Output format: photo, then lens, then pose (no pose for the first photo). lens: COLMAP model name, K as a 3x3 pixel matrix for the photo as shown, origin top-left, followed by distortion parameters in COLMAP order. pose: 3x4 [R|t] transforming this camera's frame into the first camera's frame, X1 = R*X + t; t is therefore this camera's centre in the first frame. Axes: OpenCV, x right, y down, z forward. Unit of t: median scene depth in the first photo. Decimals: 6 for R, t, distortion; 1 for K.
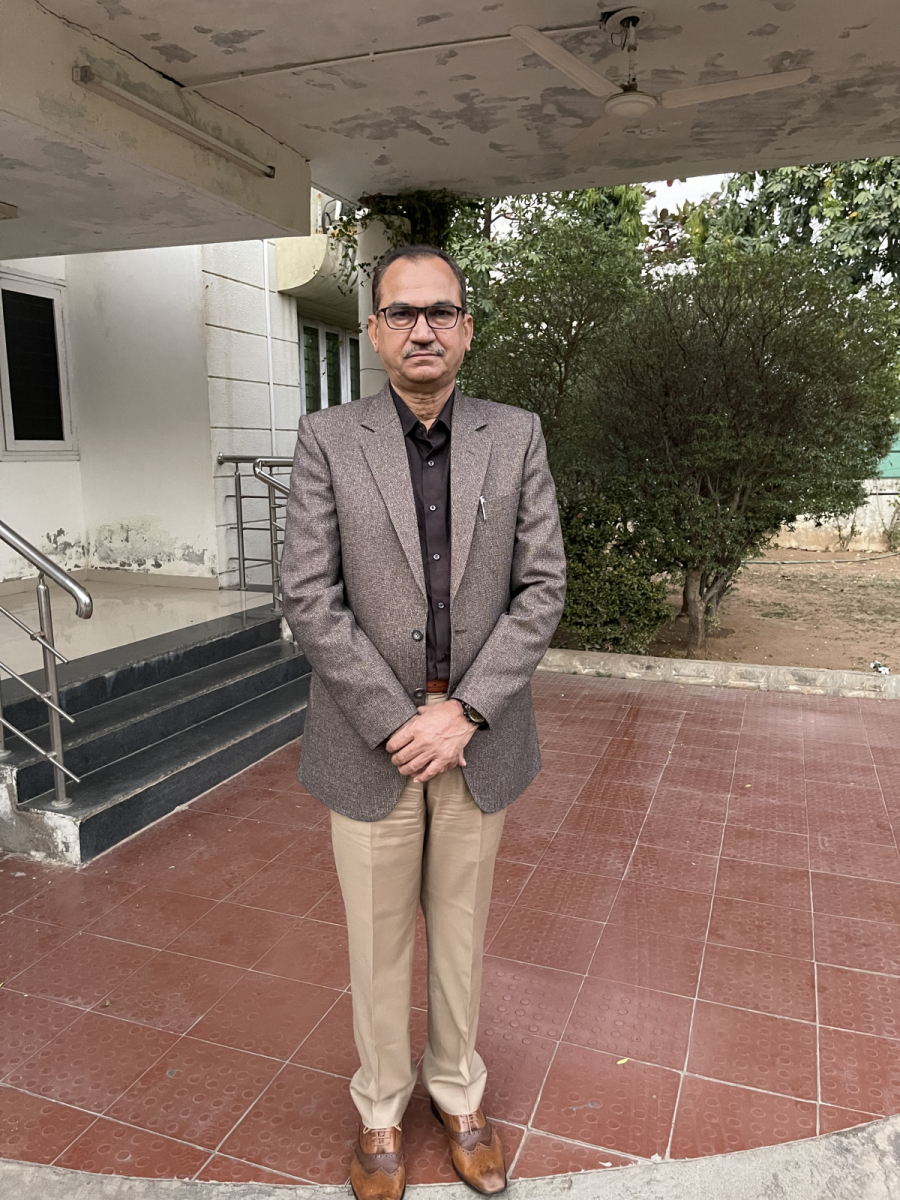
lens RADIAL K [[906.9, 0, 445.0], [0, 906.9, 601.3], [0, 0, 1]] dist [0.069308, -0.096857]
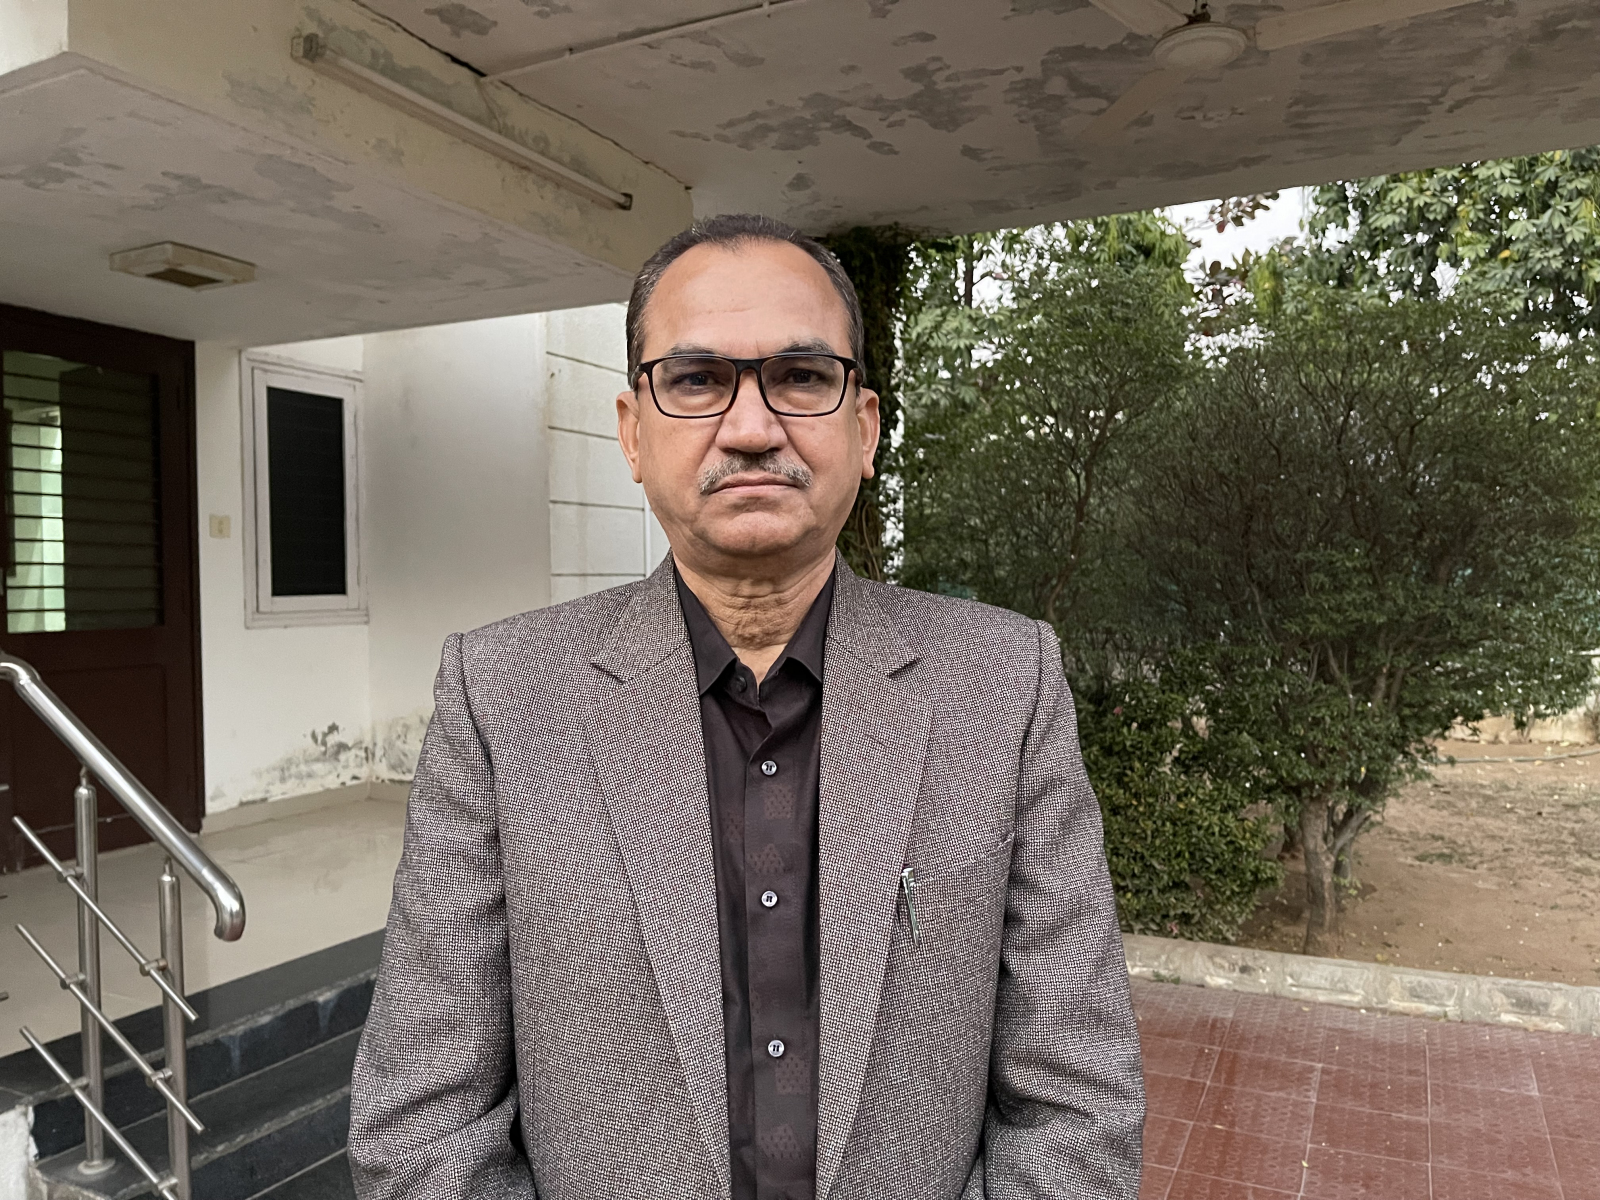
lens RADIAL K [[1217.6, 0, 784.5], [0, 1217.6, 610.5], [0, 0, 1]] dist [0.061412, -0.080941]
pose [[0.994105, -0.004762, -0.108321, 0.014033], [-0.010624, 0.989949, -0.141026, -0.044394], [0.107904, 0.141346, 0.984062, 0.152510]]
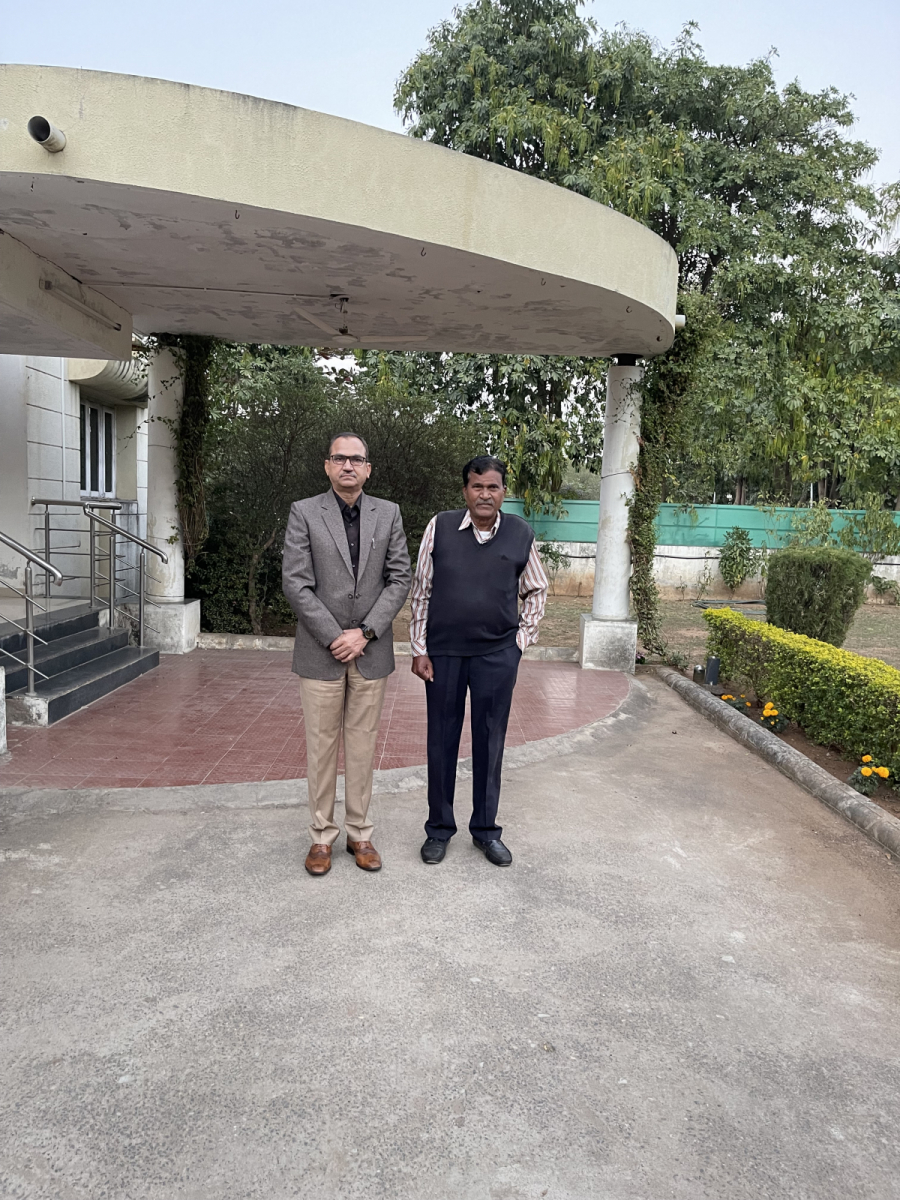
lens RADIAL K [[906.0, 0, 441.6], [0, 906.0, 604.1], [0, 0, 1]] dist [0.075574, -0.095861]
pose [[0.933600, 0.006690, 0.358254, -0.190471], [0.015060, 0.998210, -0.057887, 0.097975], [-0.358000, 0.059439, 0.931828, -0.552841]]
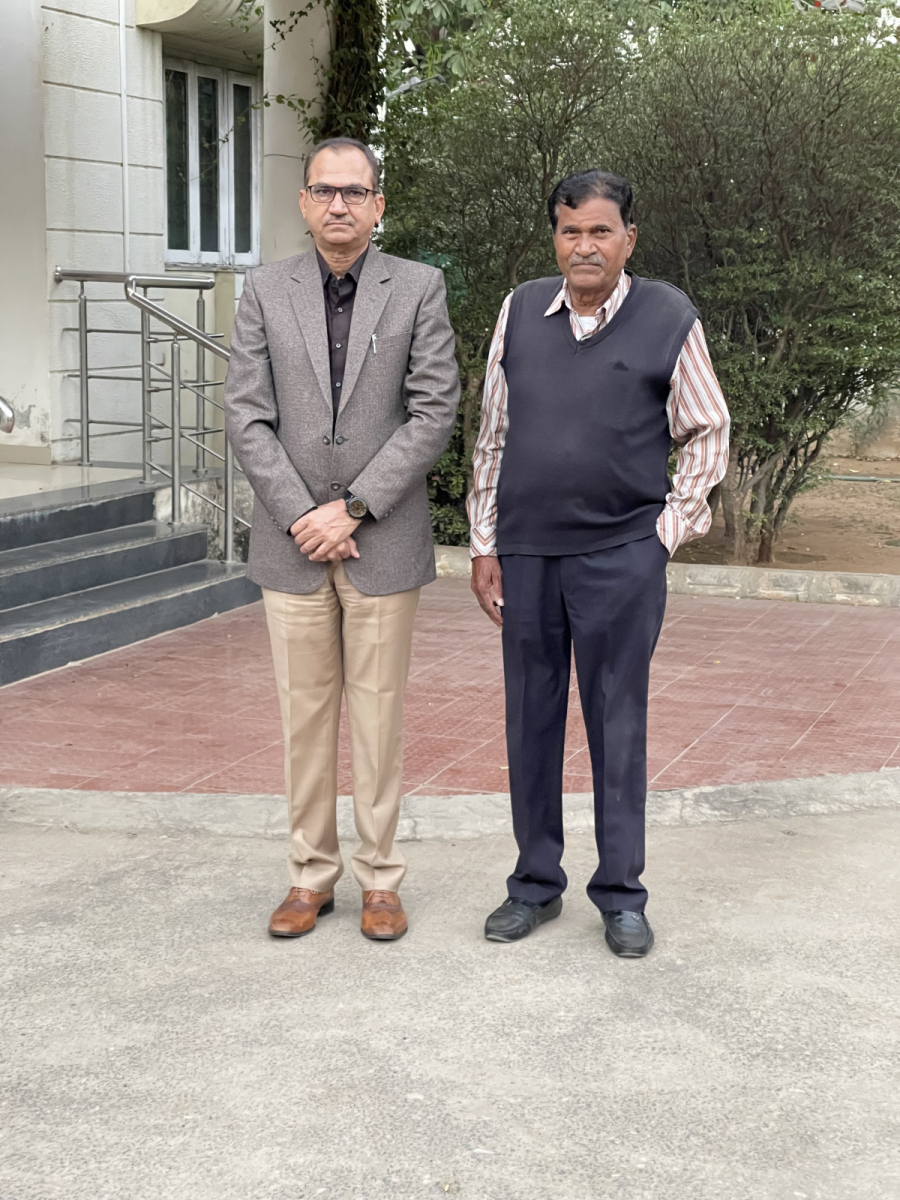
lens RADIAL K [[2225.4, 0, 439.8], [0, 2225.4, 582.4], [0, 0, 1]] dist [0.251422, -0.369309]
pose [[0.999642, 0.017775, 0.019983, 0.016271], [-0.017266, 0.999529, -0.025380, 0.133570], [-0.020425, 0.025026, 0.999478, -0.818012]]
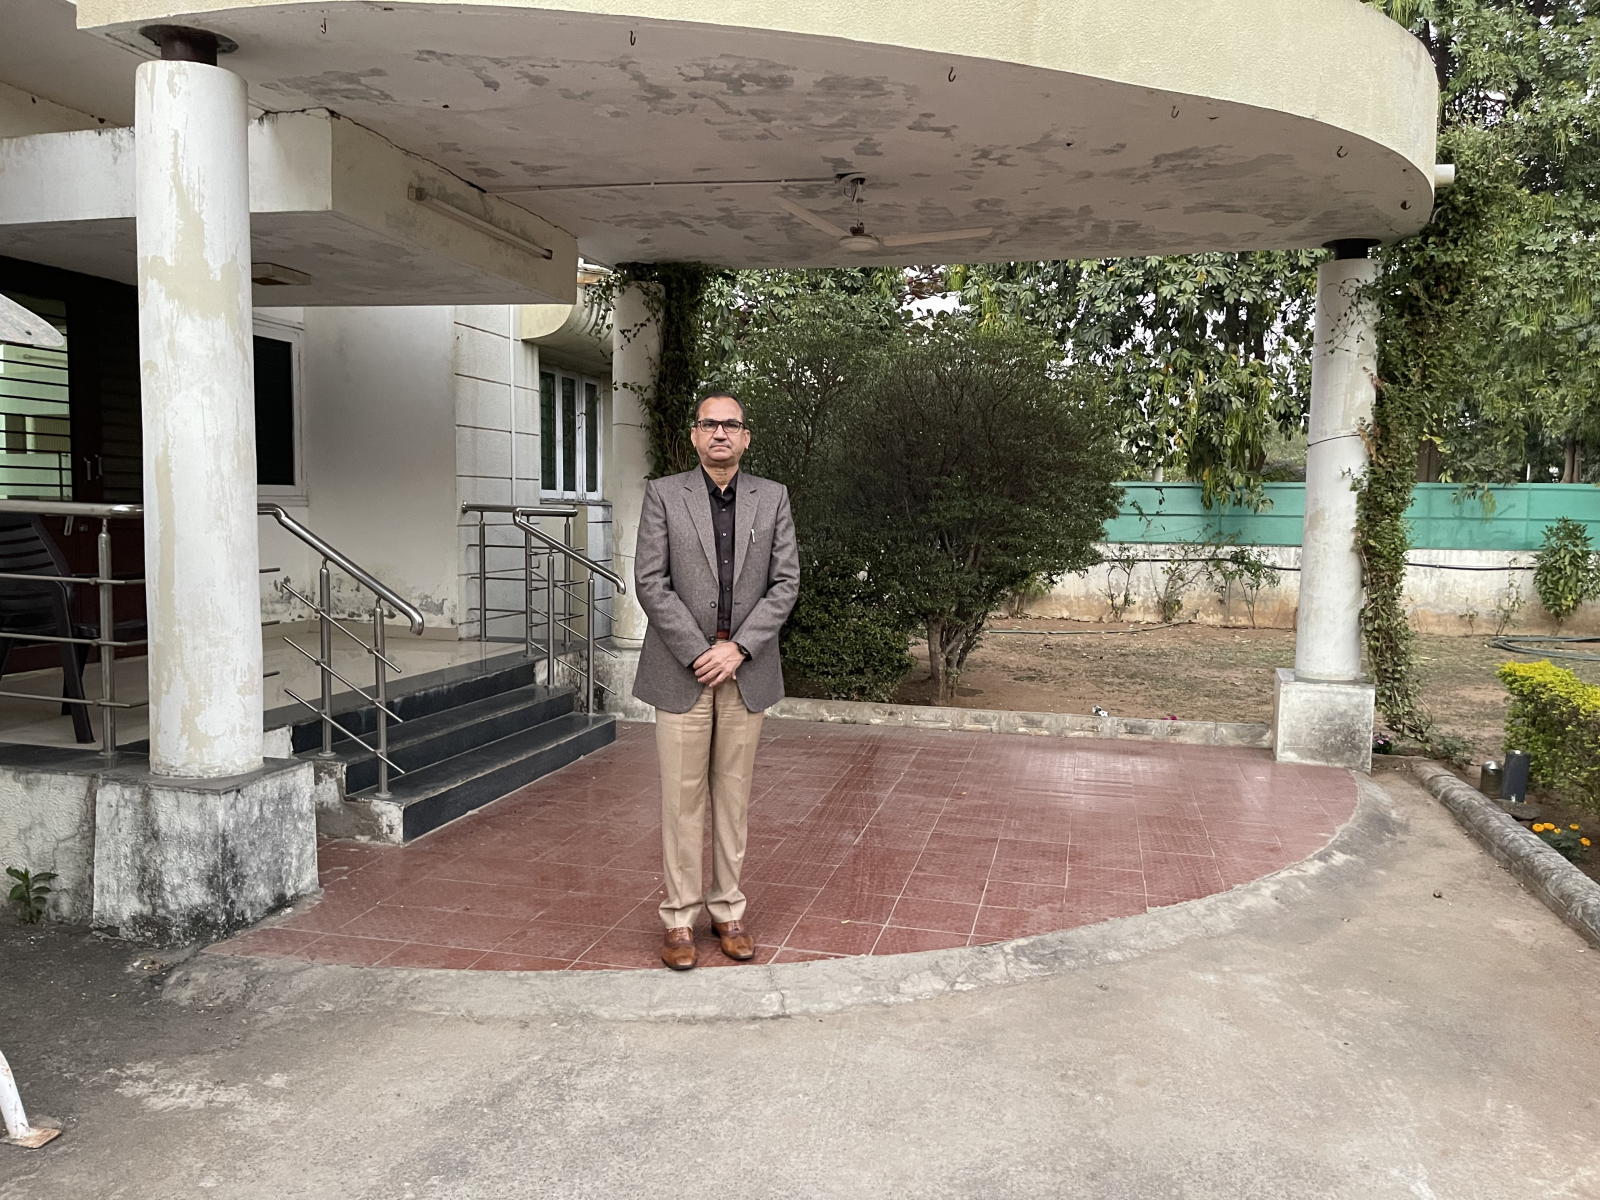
lens RADIAL K [[1208.1, 0, 809.1], [0, 1208.1, 599.9], [0, 0, 1]] dist [0.075574, -0.095861]
pose [[0.992316, 0.010753, 0.123259, -0.043528], [-0.000269, 0.996402, -0.084758, 0.062493], [-0.123727, 0.084073, 0.988748, -0.384143]]
